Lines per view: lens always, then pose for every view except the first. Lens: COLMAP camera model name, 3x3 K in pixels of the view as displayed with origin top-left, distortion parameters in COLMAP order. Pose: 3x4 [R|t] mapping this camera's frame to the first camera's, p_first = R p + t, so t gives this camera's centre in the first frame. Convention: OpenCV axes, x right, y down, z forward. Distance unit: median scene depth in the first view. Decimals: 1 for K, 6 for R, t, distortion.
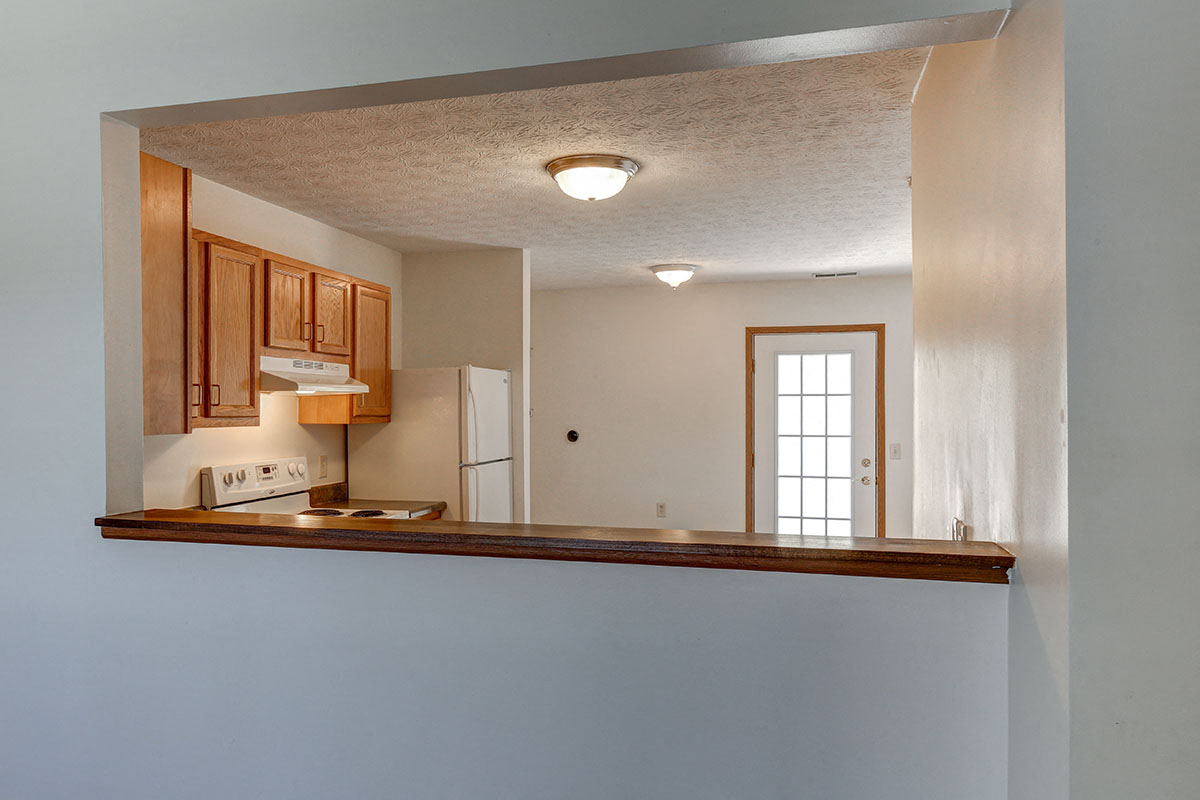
lens RADIAL K [[820.6, 0, 600.0], [0, 820.6, 400.0], [0, 0, 1]] dist [-0.000268, -0.000078]
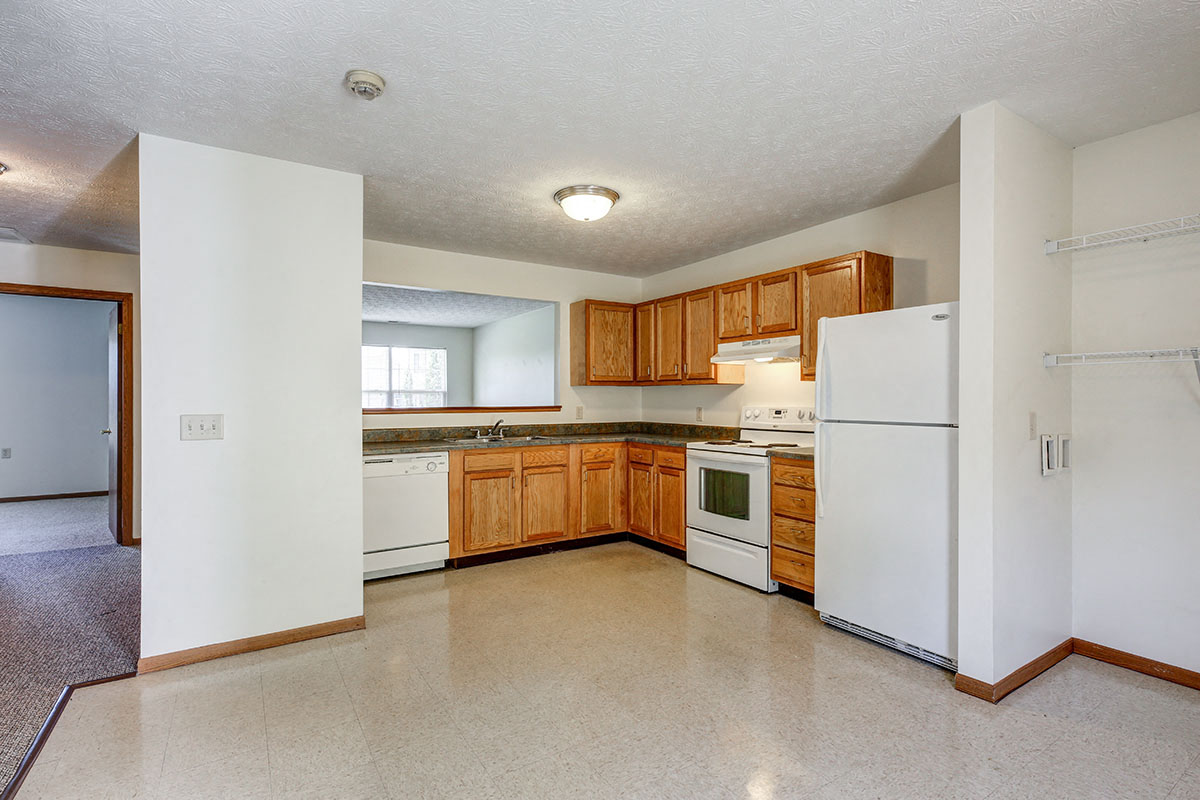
lens RADIAL K [[567.6, 0, 604.1], [0, 567.6, 401.5], [0, 0, 1]] dist [0.000188, -0.000617]
pose [[-0.667581, 0.002202, -0.744534, 0.612107], [0.006963, 0.999970, -0.003286, 0.066978], [0.744505, -0.007378, -0.667576, 1.482747]]
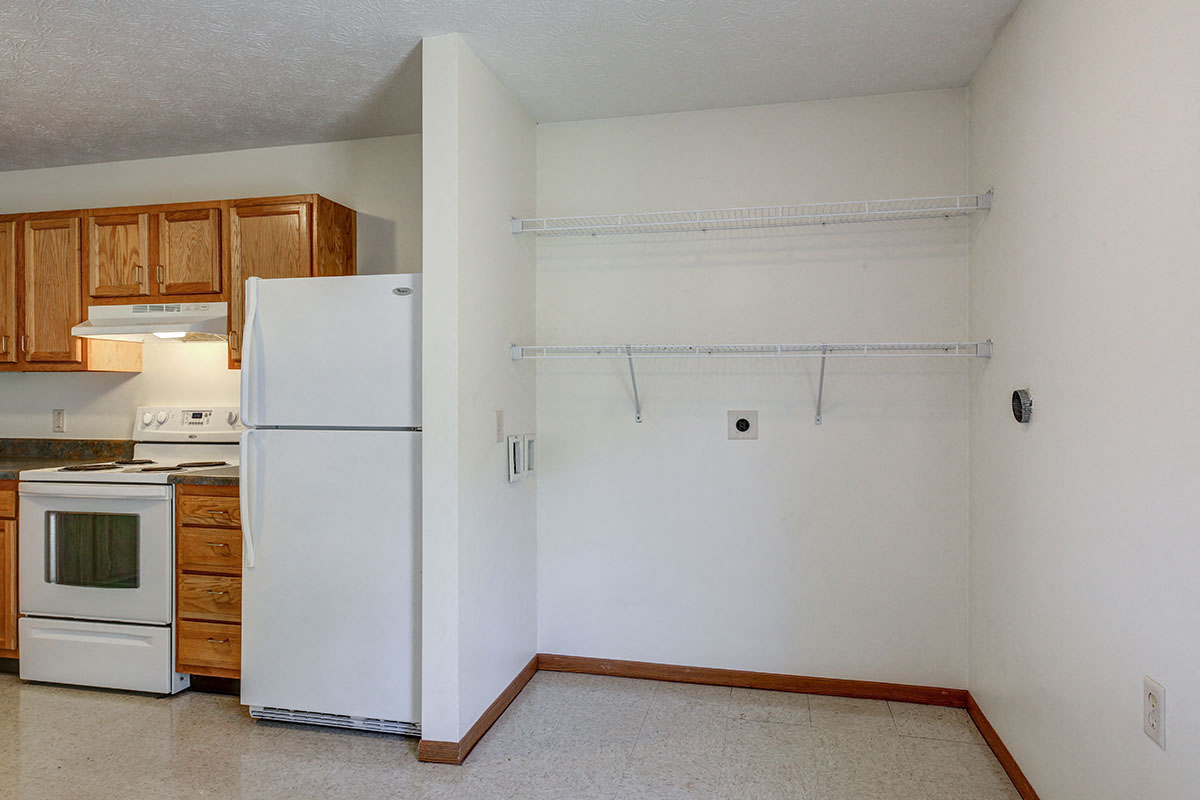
lens RADIAL K [[717.7, 0, 600.0], [0, 717.7, 400.0], [0, 0, 1]] dist [0.004926, 0.001406]
pose [[0.027212, 0.005257, -0.999616, 0.516103], [0.010733, 0.999927, 0.005551, 0.067087], [0.999572, -0.010880, 0.027154, 1.496307]]
